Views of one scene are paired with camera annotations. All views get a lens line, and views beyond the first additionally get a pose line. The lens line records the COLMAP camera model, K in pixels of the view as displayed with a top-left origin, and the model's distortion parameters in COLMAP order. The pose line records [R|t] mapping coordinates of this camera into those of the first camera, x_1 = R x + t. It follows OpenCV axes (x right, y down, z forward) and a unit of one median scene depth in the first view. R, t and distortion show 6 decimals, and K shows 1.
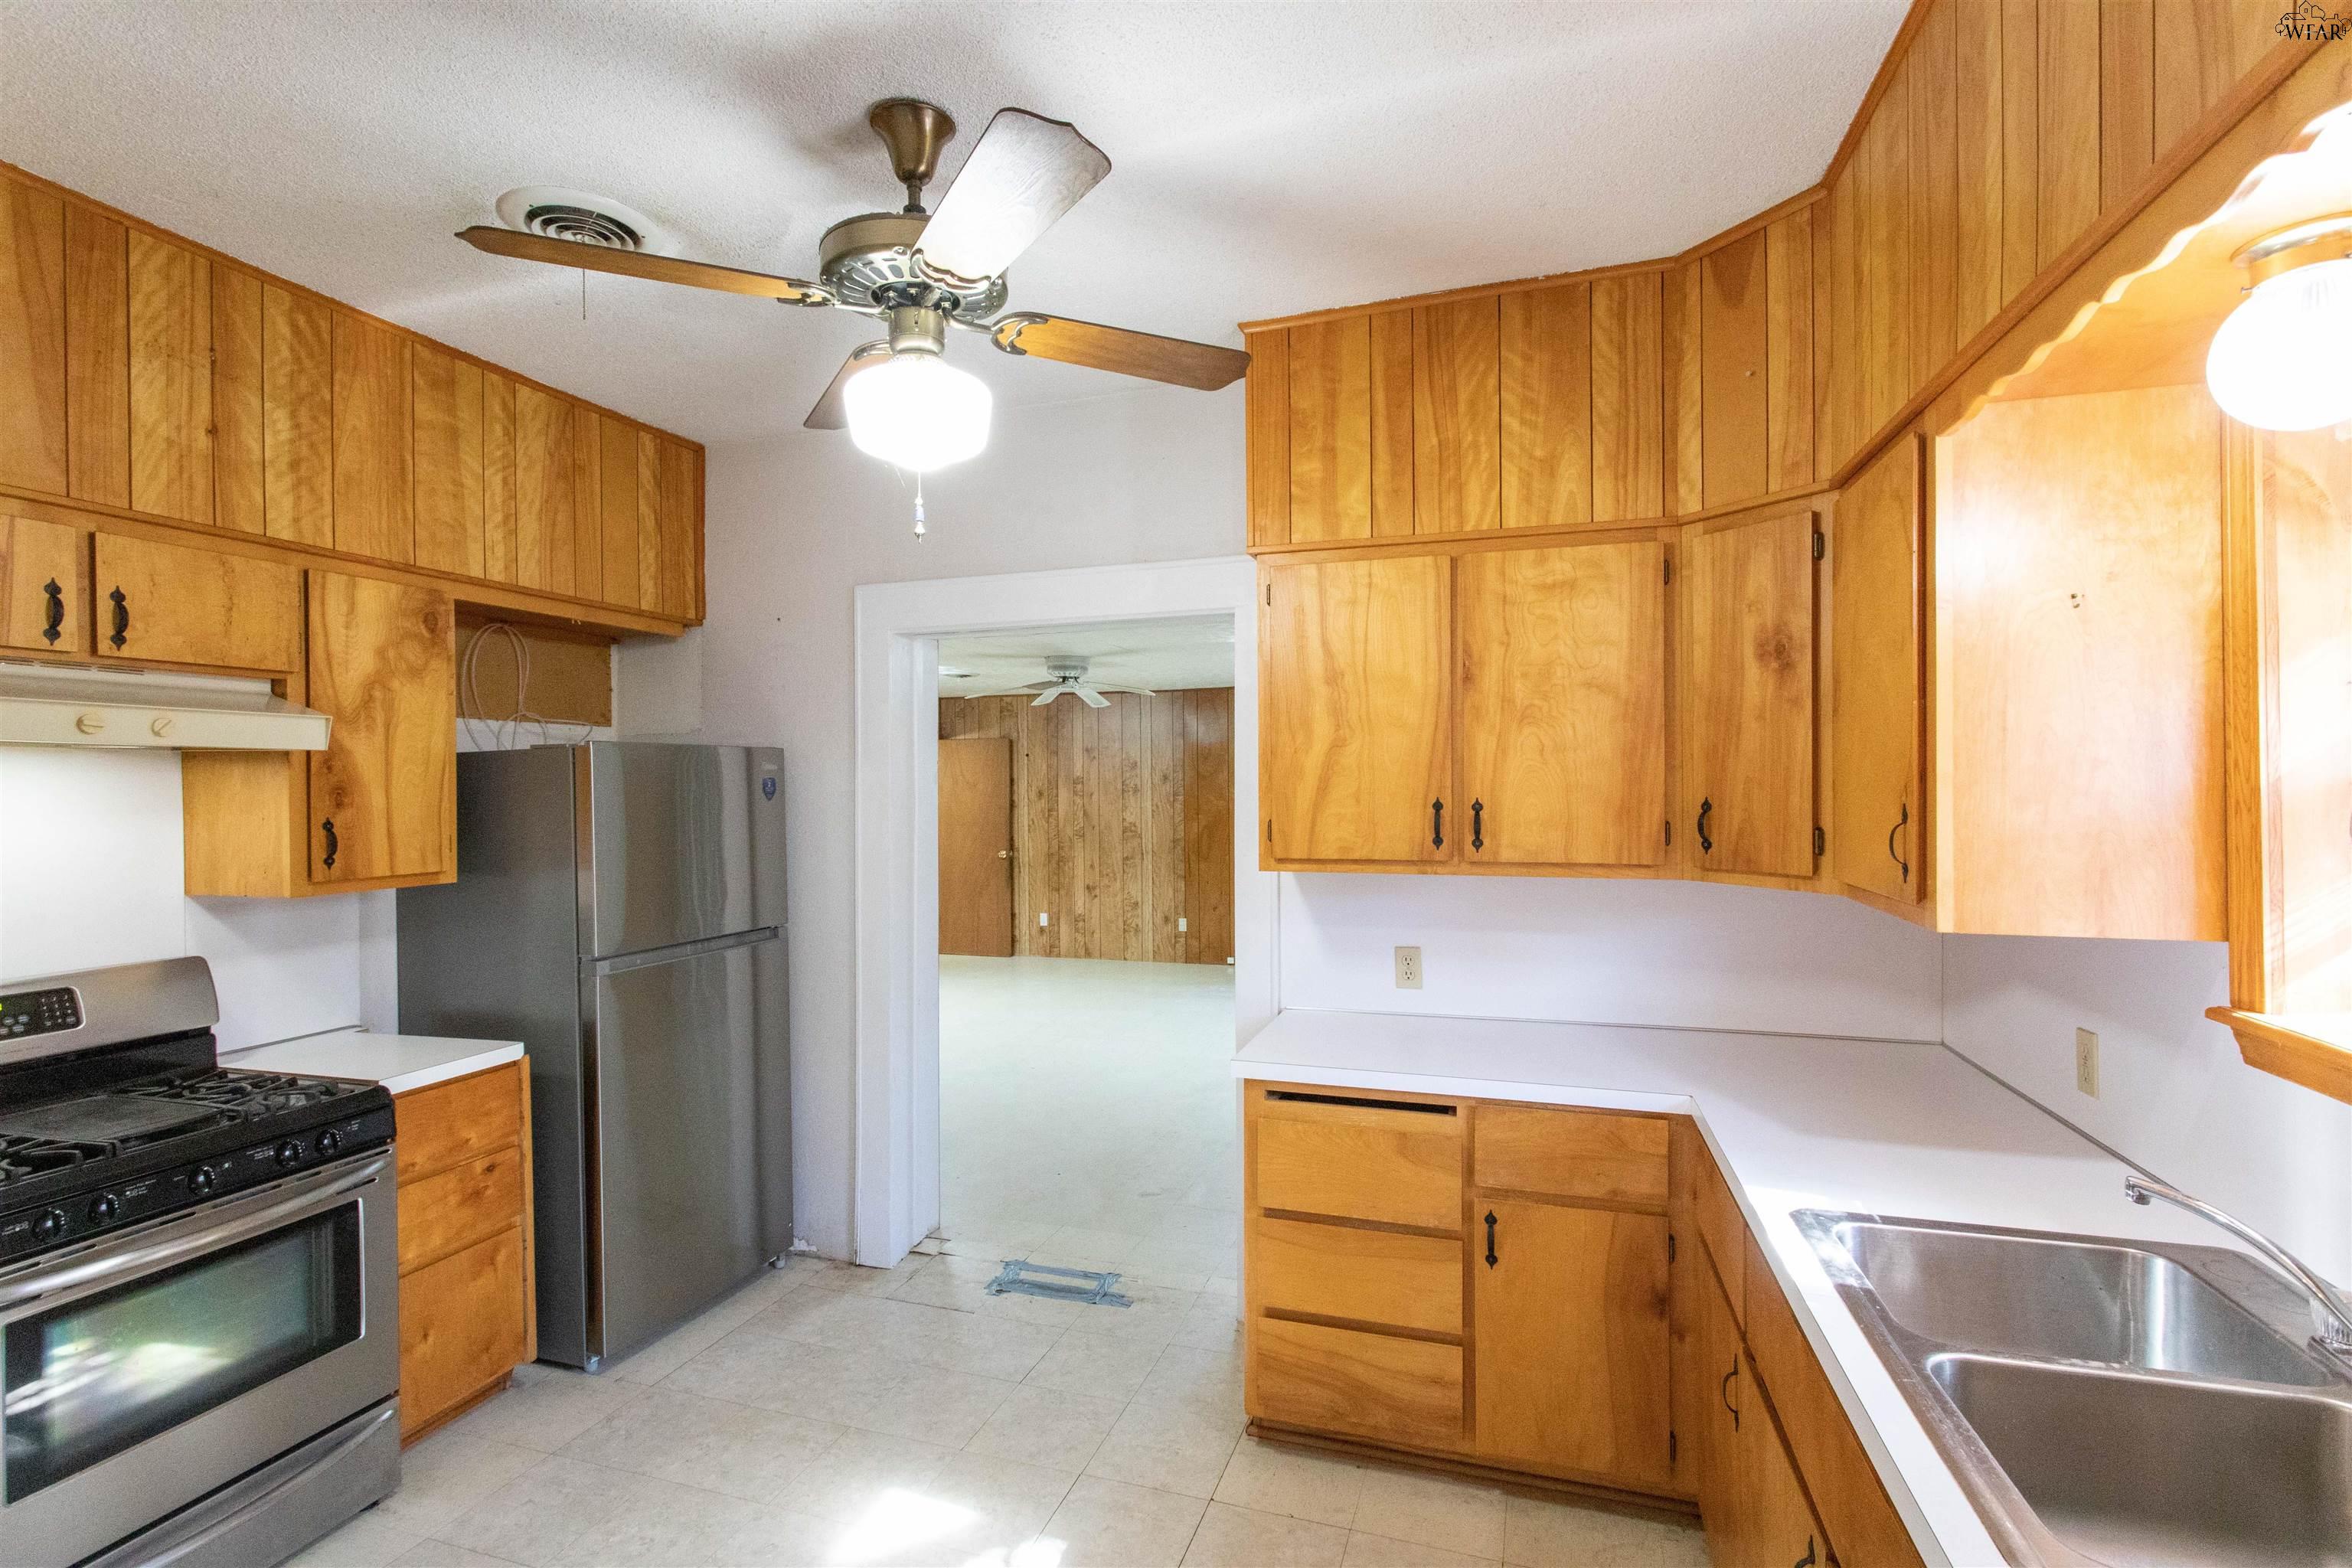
lens RADIAL K [[1121.3, 0, 1188.5], [0, 1121.3, 789.2], [0, 0, 1]] dist [0.001190, 0.001288]
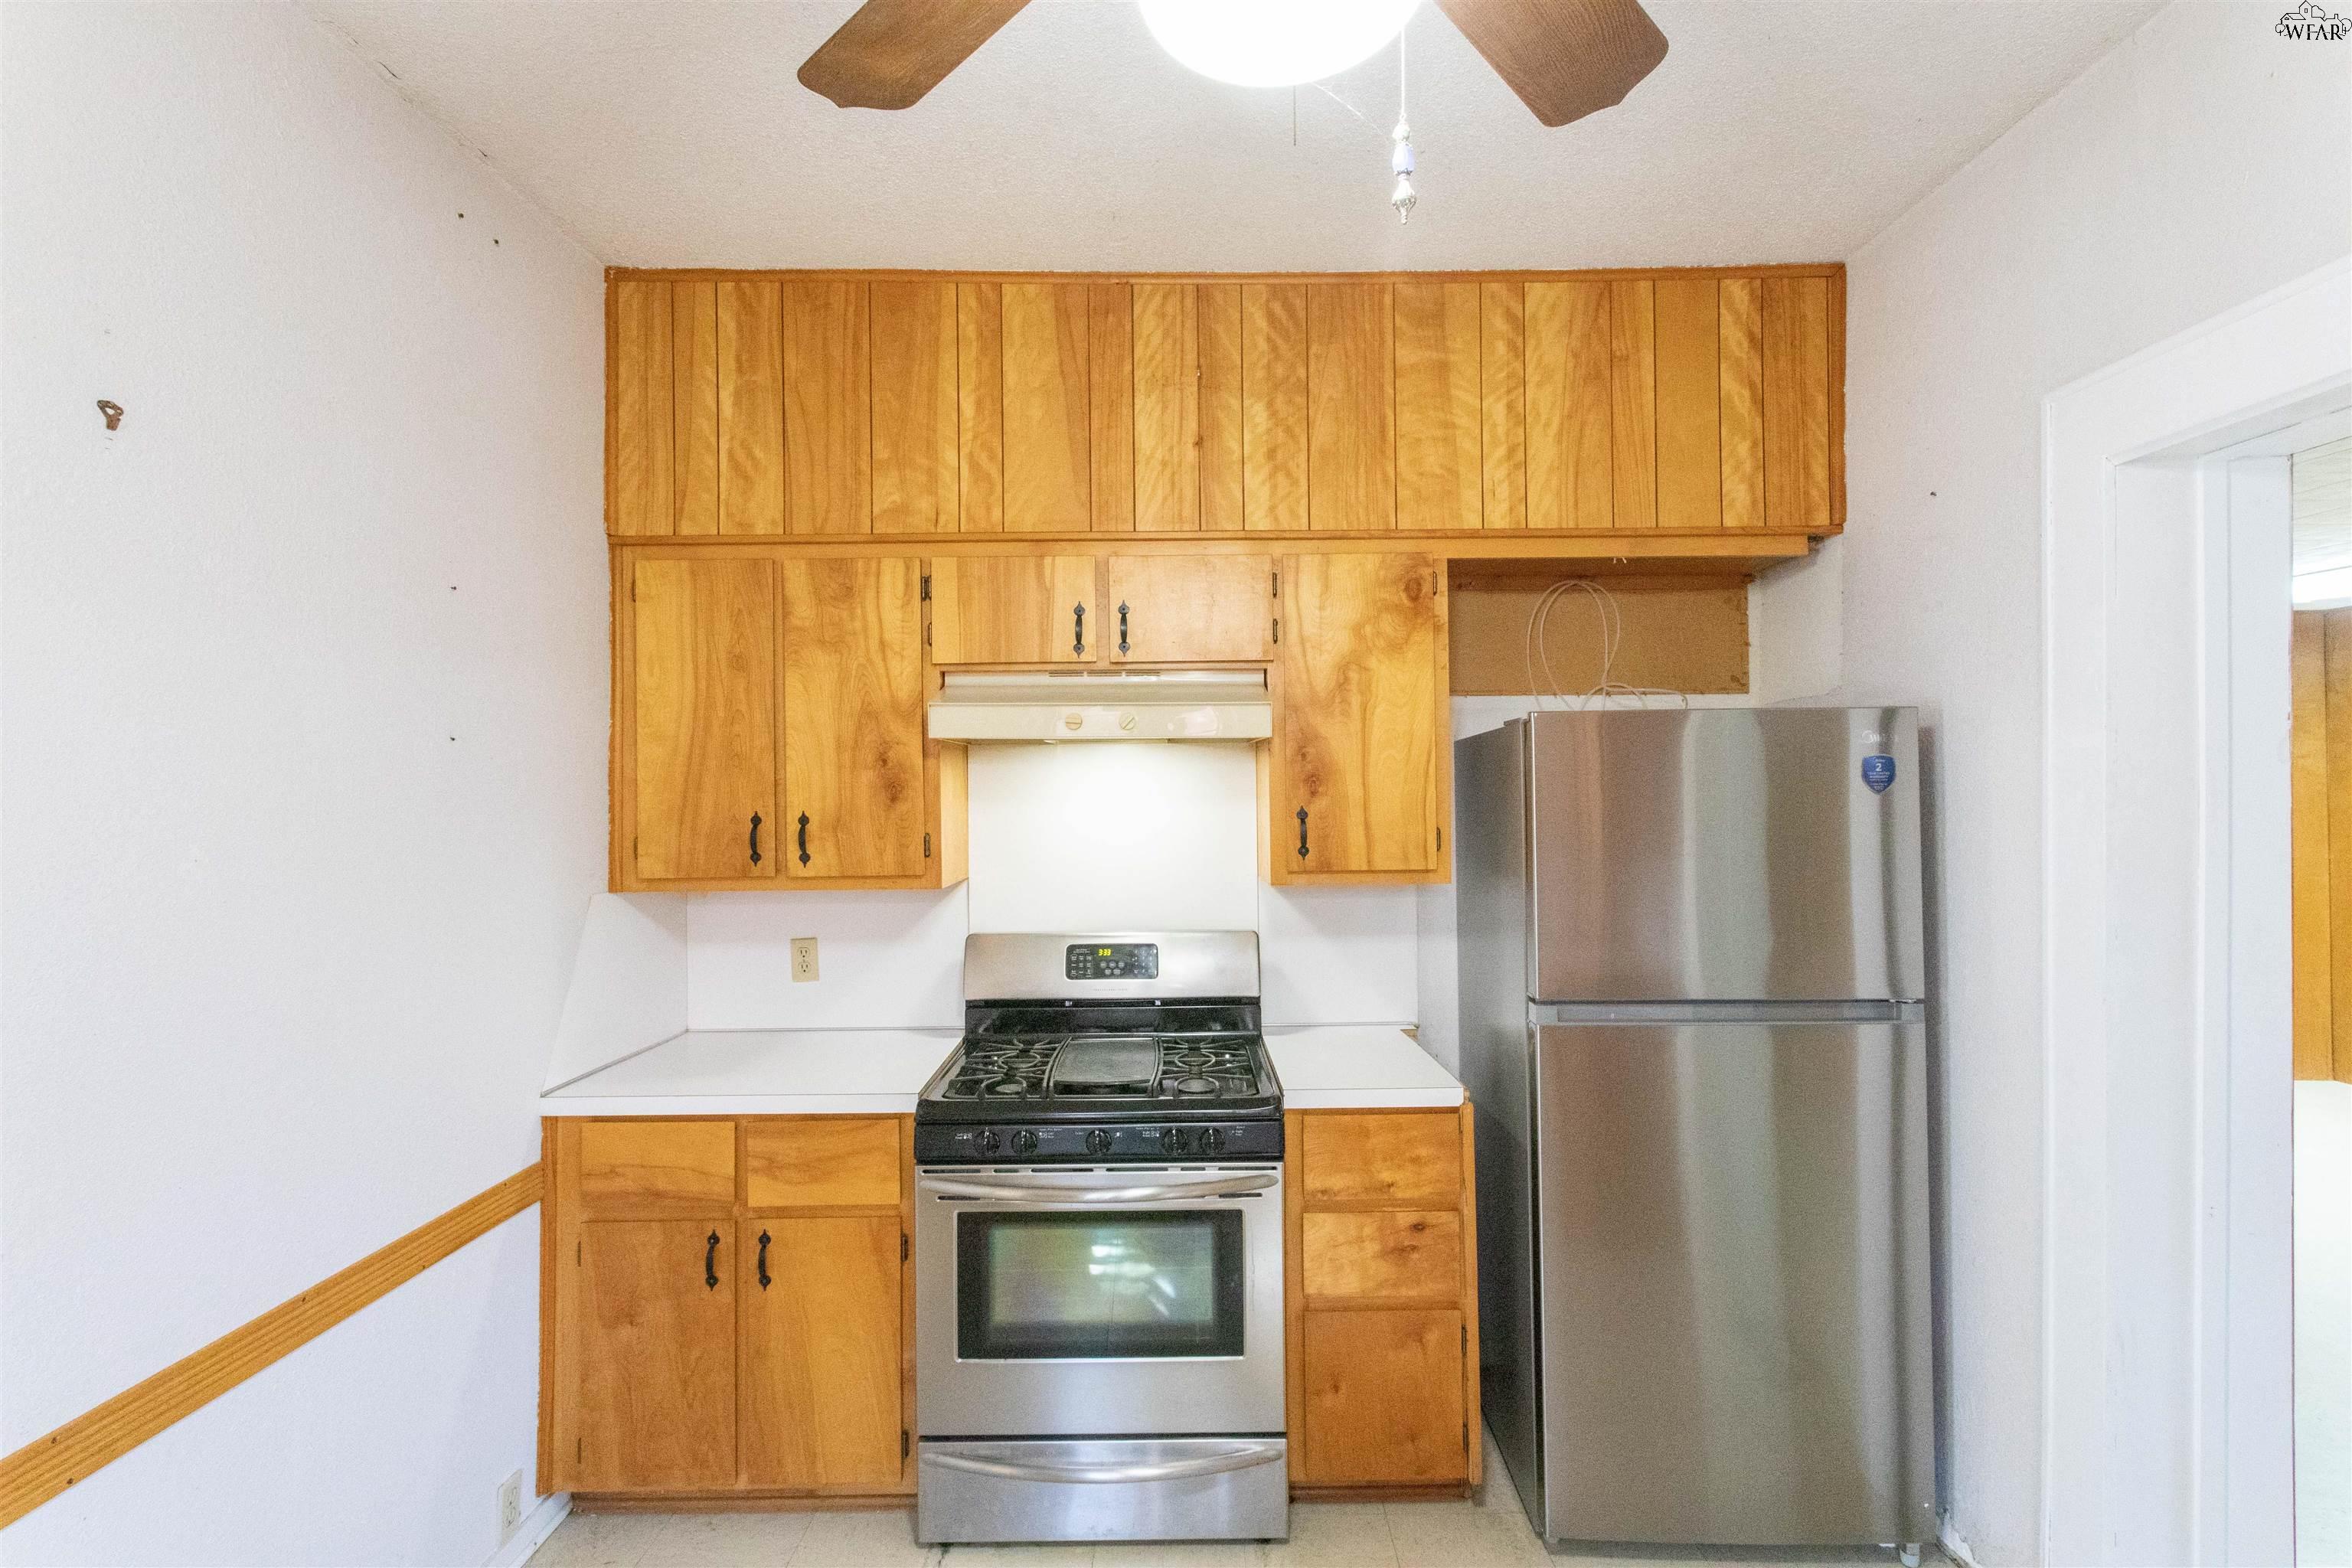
lens RADIAL K [[1121.3, 0, 1115.2], [0, 1121.3, 786.4], [0, 0, 1]] dist [0.001190, 0.001288]
pose [[0.289160, 0.001151, -0.957280, 0.106422], [0.001619, 0.999997, 0.001691, 0.005692], [0.957279, -0.002039, 0.289157, 0.493153]]
